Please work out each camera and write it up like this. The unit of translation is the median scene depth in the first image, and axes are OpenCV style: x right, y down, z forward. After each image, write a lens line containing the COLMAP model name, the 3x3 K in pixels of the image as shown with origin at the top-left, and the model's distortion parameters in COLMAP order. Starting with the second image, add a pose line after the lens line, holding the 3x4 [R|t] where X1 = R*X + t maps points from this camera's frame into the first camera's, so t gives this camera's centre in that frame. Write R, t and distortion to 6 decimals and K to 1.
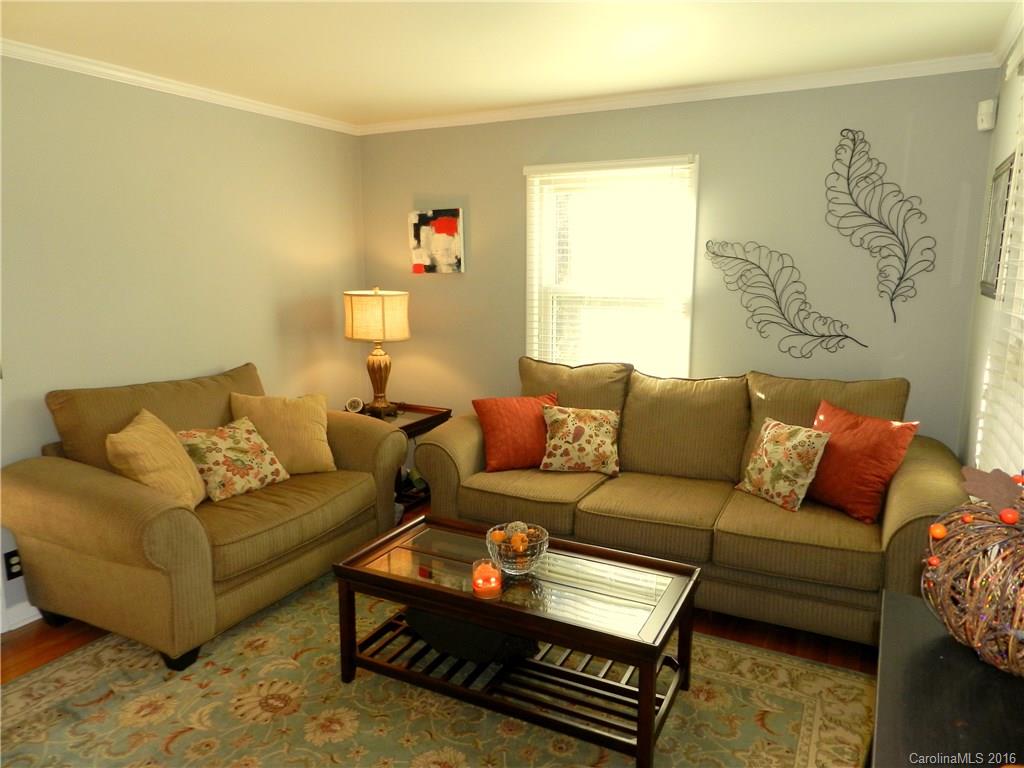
lens RADIAL K [[691.3, 0, 511.9], [0, 691.3, 388.4], [0, 0, 1]] dist [0.006254, 0.001091]
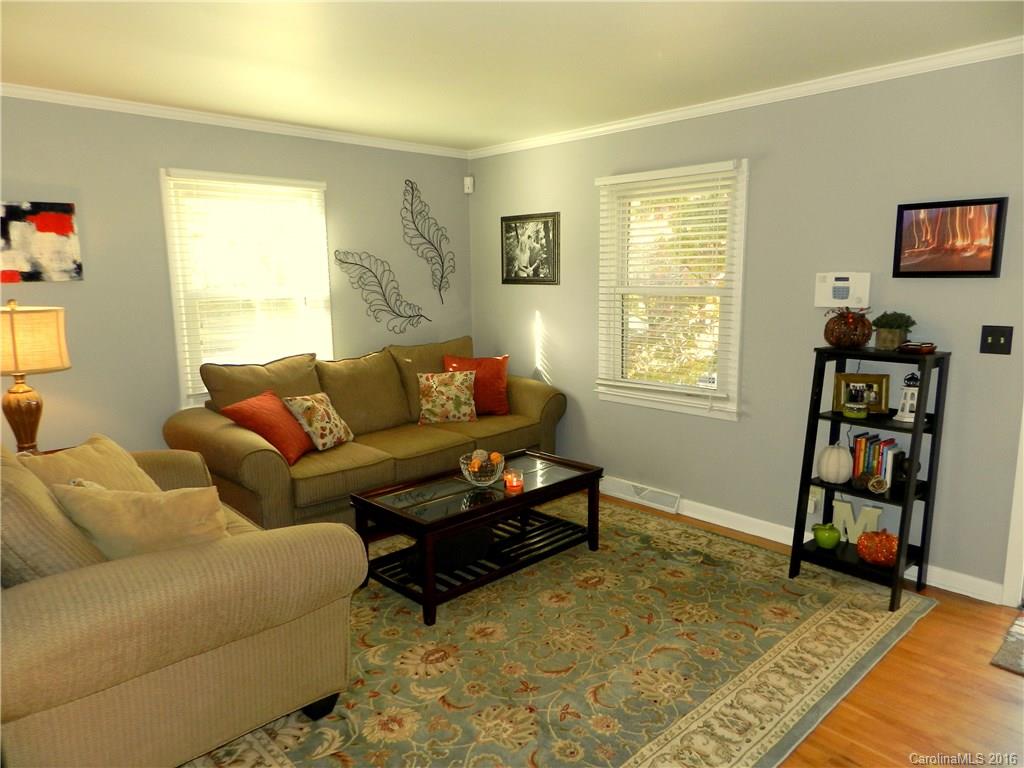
lens RADIAL K [[691.3, 0, 511.8], [0, 691.3, 382.1], [0, 0, 1]] dist [0.006254, 0.001091]
pose [[0.323693, -0.158112, 0.932858, -0.853788], [0.171792, 0.979372, 0.106386, -0.055953], [-0.930436, 0.125821, 0.344178, 0.291109]]
